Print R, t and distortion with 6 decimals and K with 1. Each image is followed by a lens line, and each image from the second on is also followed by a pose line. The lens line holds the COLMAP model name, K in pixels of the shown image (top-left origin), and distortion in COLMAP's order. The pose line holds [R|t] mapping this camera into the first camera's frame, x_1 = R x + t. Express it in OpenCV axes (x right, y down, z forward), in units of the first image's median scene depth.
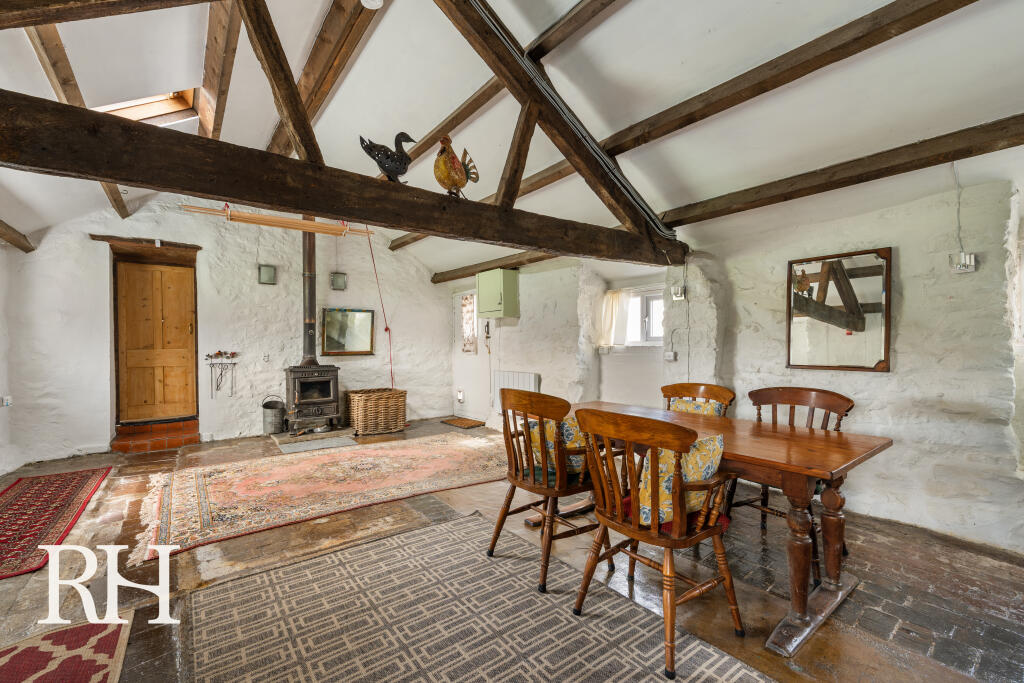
lens RADIAL K [[434.0, 0, 516.7], [0, 434.0, 343.4], [0, 0, 1]] dist [-0.000269, -0.000361]
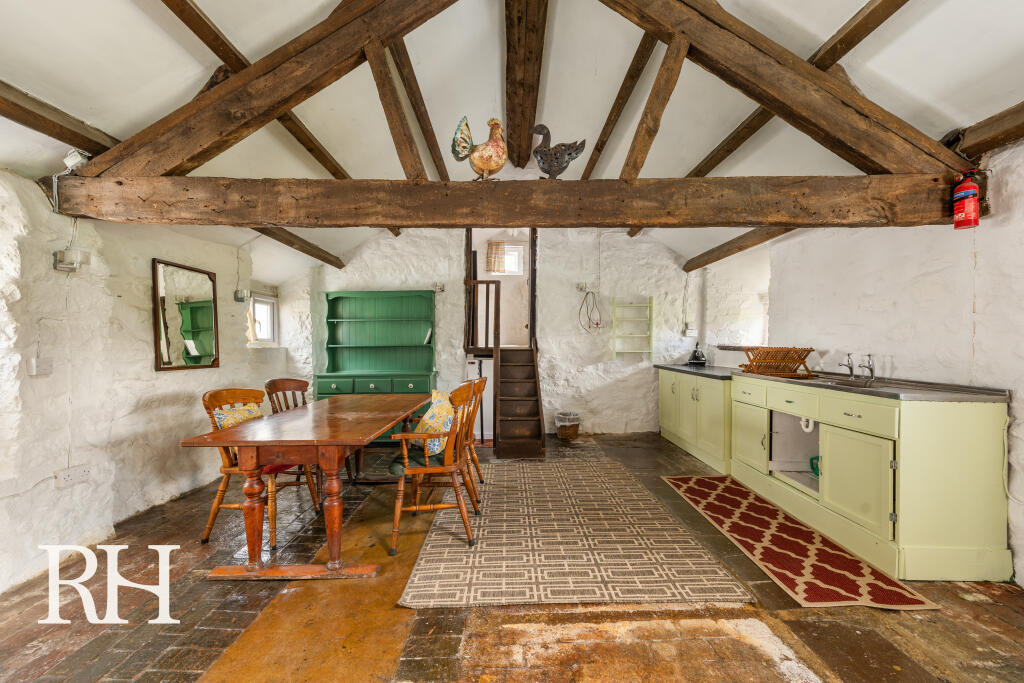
lens RADIAL K [[434.0, 0, 516.7], [0, 434.0, 343.4], [0, 0, 1]] dist [-0.000269, -0.000361]
pose [[-0.808342, 0.007735, 0.588662, -0.732341], [0.008821, 0.999961, -0.001027, 0.005233], [-0.588647, 0.004362, -0.808379, 1.700032]]
